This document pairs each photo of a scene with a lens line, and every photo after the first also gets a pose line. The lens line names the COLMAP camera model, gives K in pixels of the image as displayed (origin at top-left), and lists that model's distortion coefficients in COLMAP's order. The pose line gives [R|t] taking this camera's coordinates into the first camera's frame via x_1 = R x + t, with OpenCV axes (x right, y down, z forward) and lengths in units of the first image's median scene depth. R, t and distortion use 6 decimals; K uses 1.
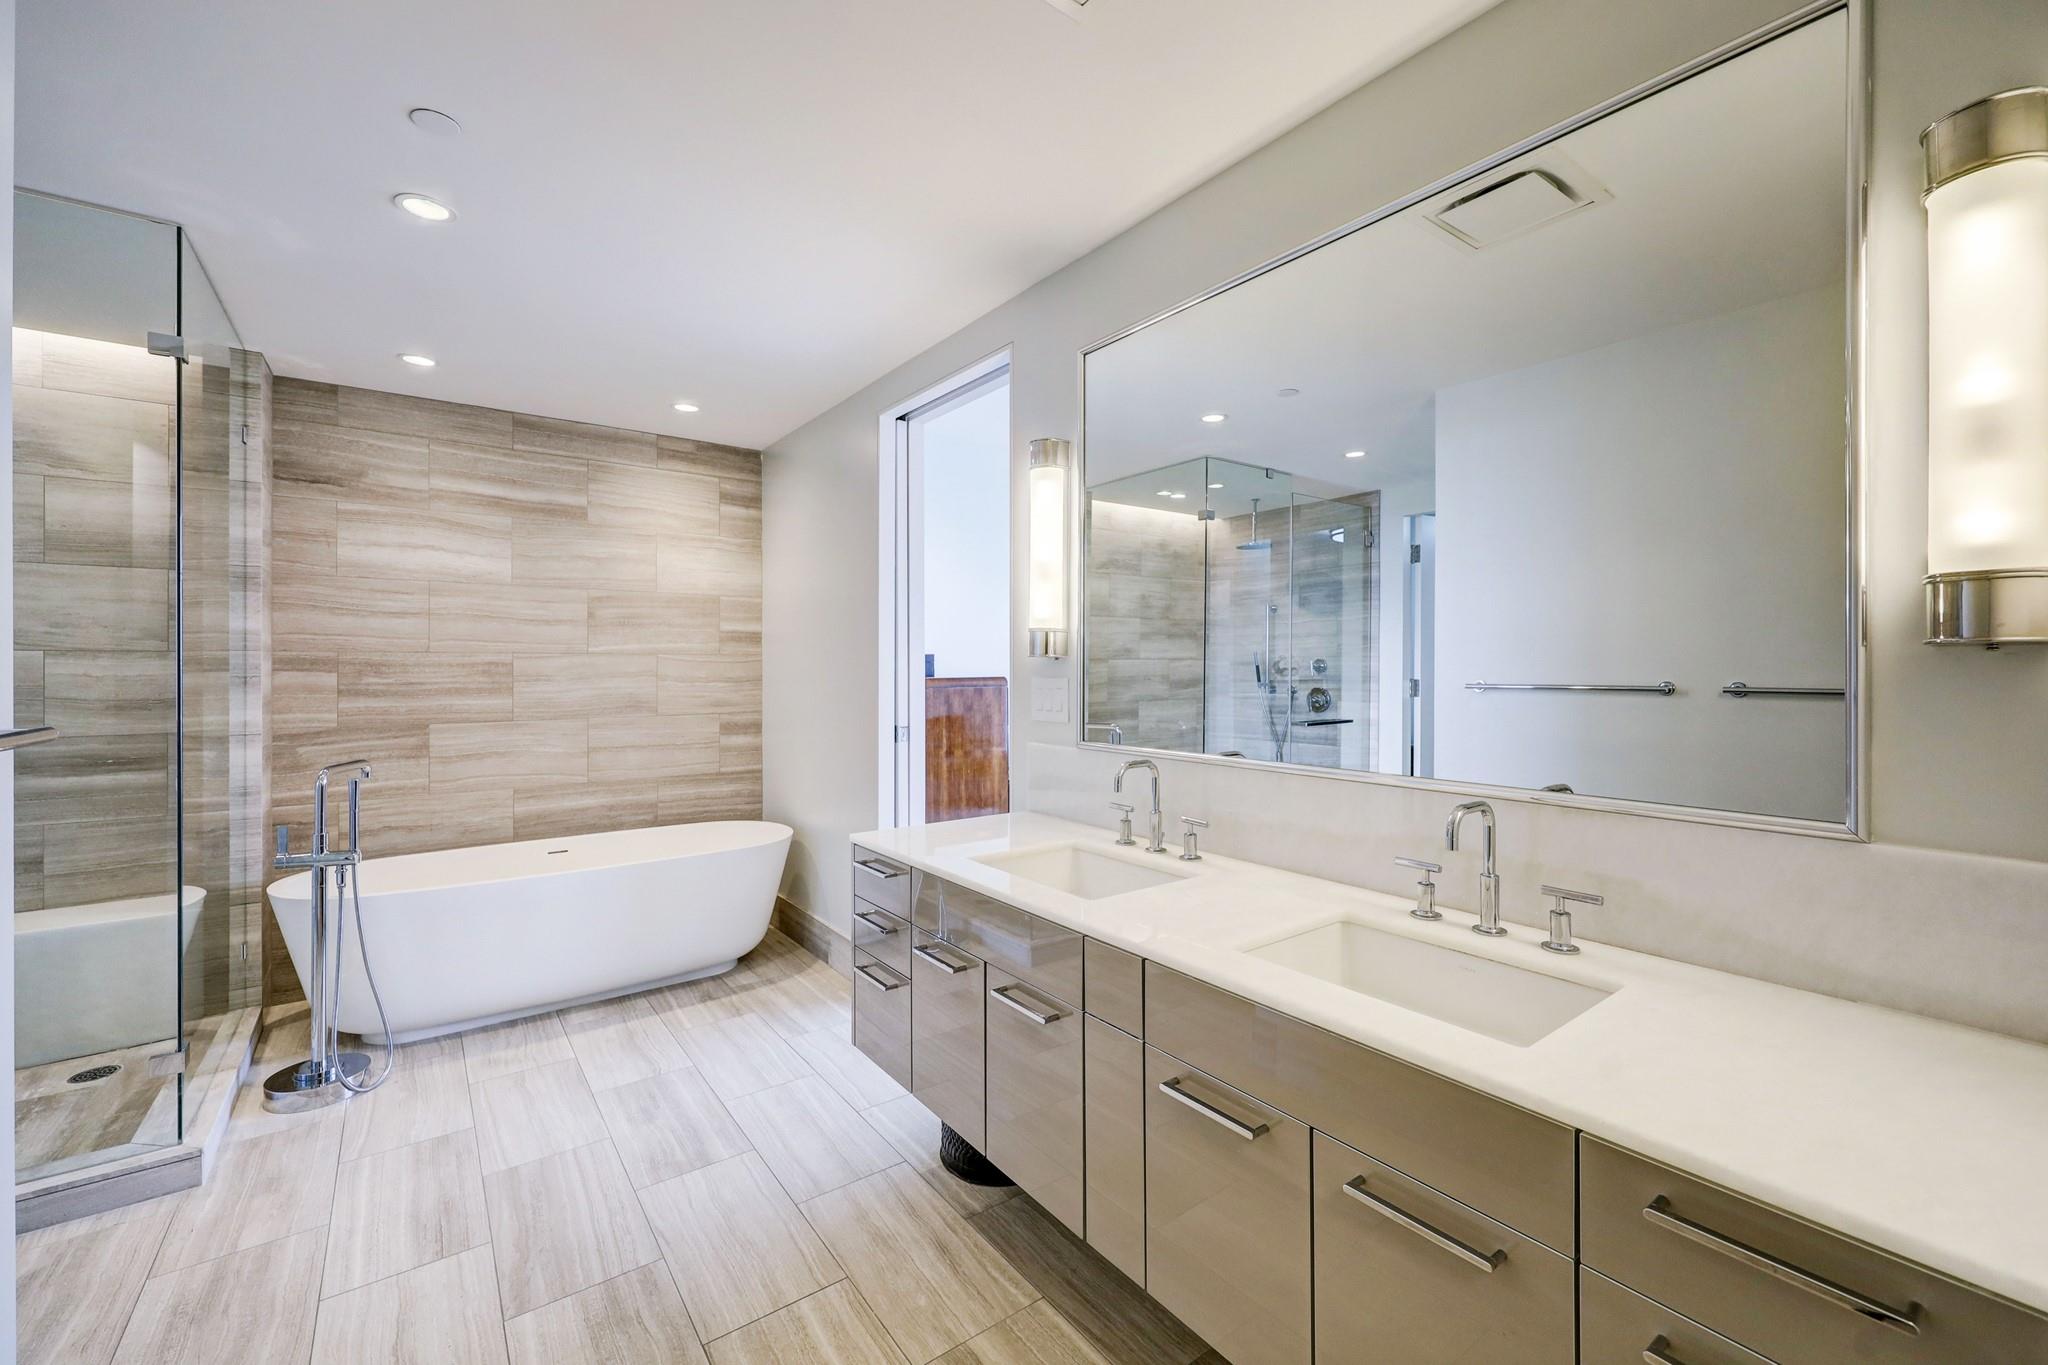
lens RADIAL K [[847.7, 0, 1047.3], [0, 847.7, 666.9], [0, 0, 1]] dist [-0.002629, 0.000671]
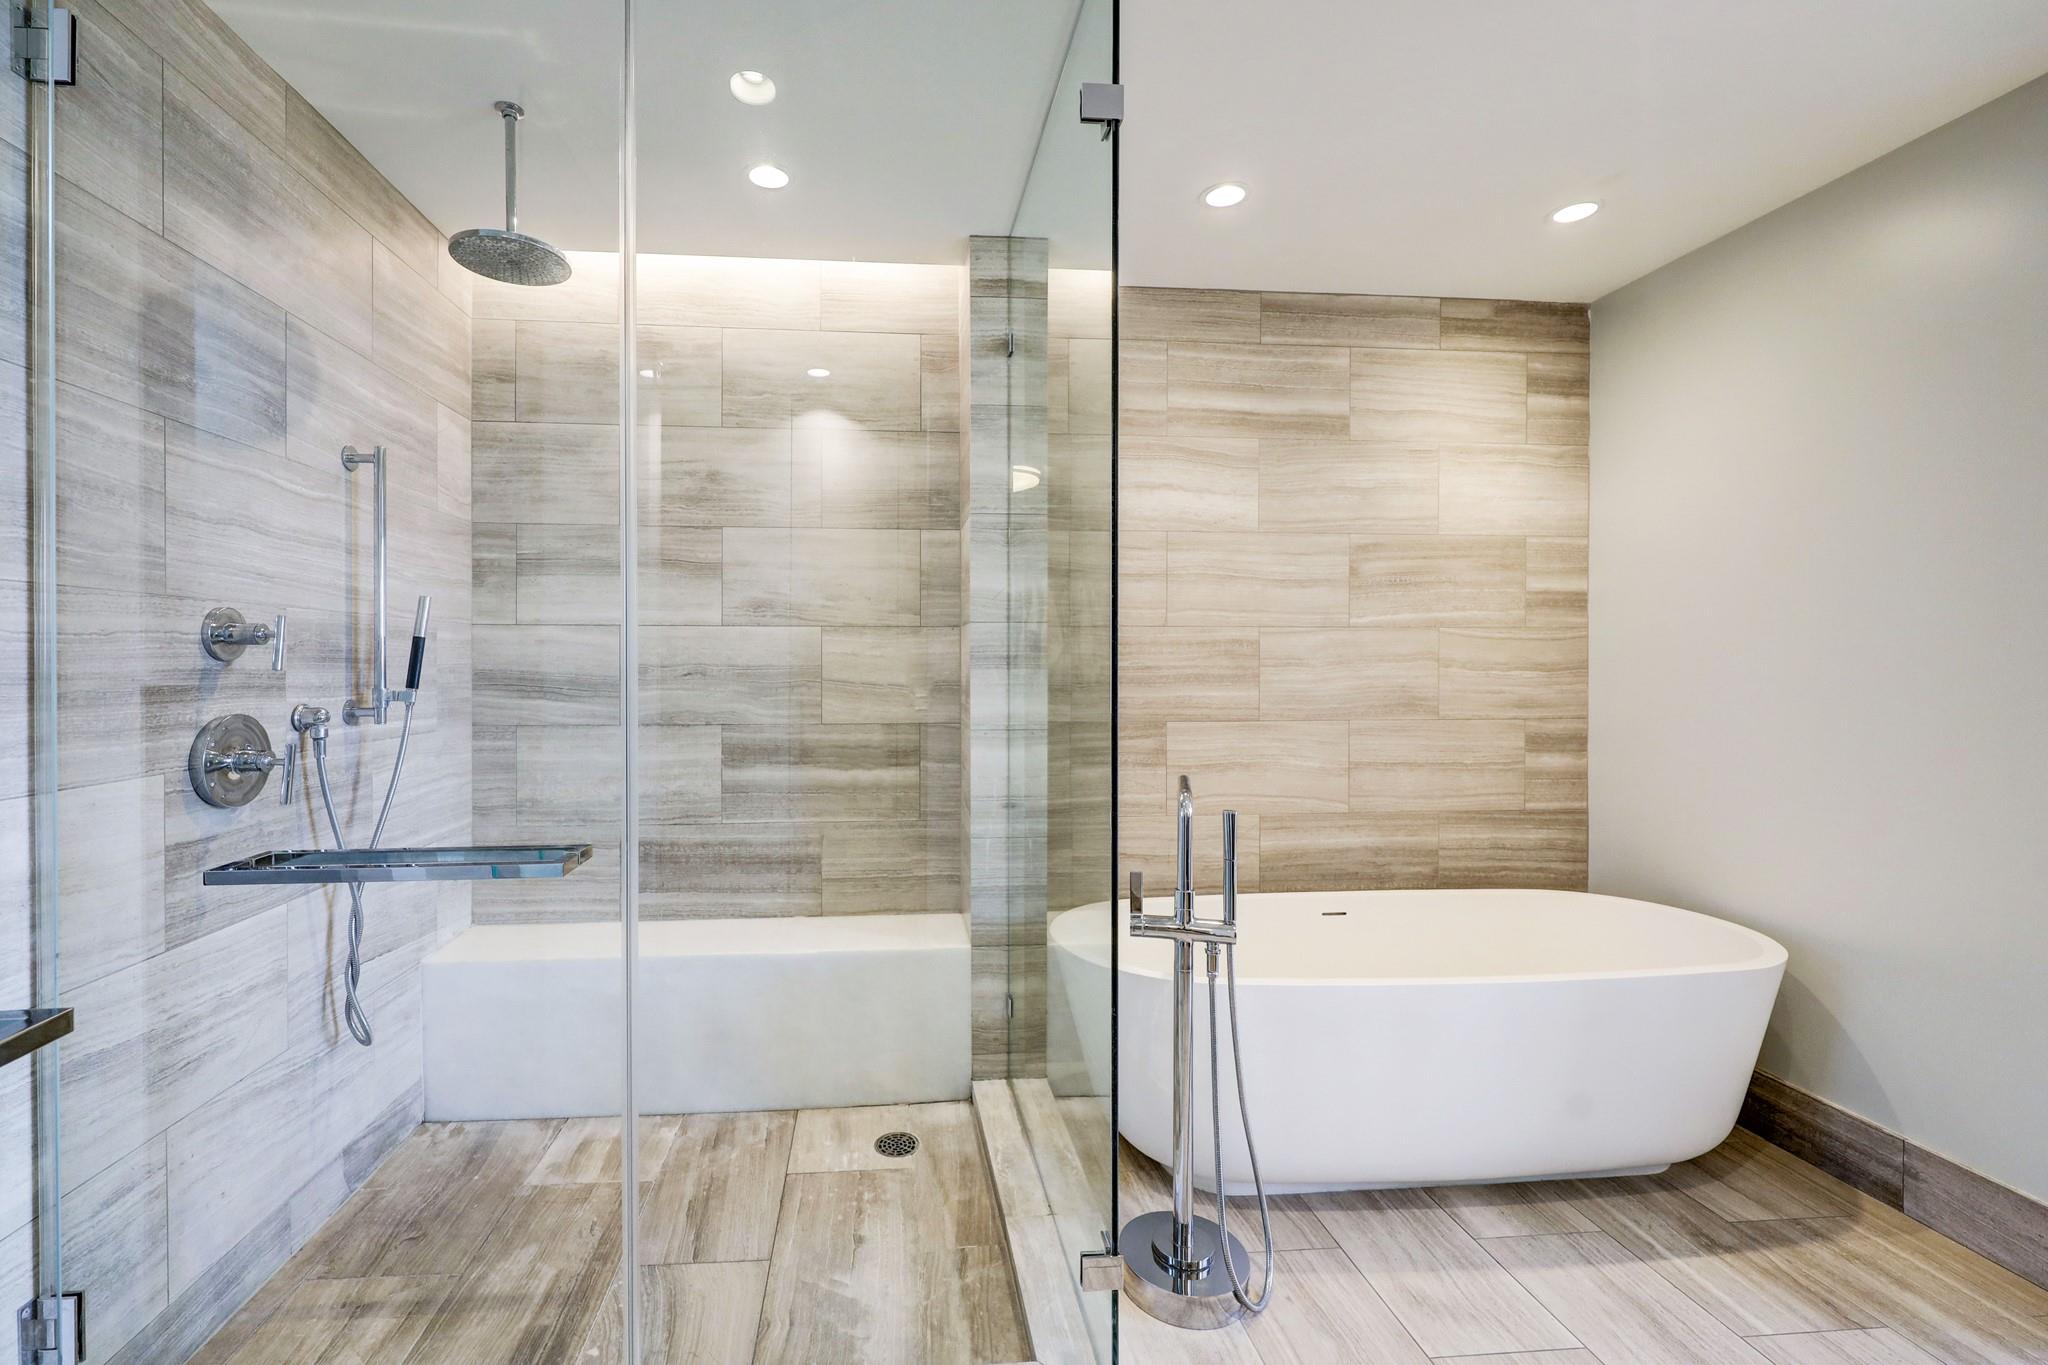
lens RADIAL K [[847.7, 0, 945.1], [0, 847.7, 675.0], [0, 0, 1]] dist [-0.002629, 0.000671]
pose [[0.847150, 0.009194, -0.531274, -0.489263], [-0.001872, 0.999896, 0.014317, 0.015330], [0.531350, -0.011134, 0.847079, 0.253456]]
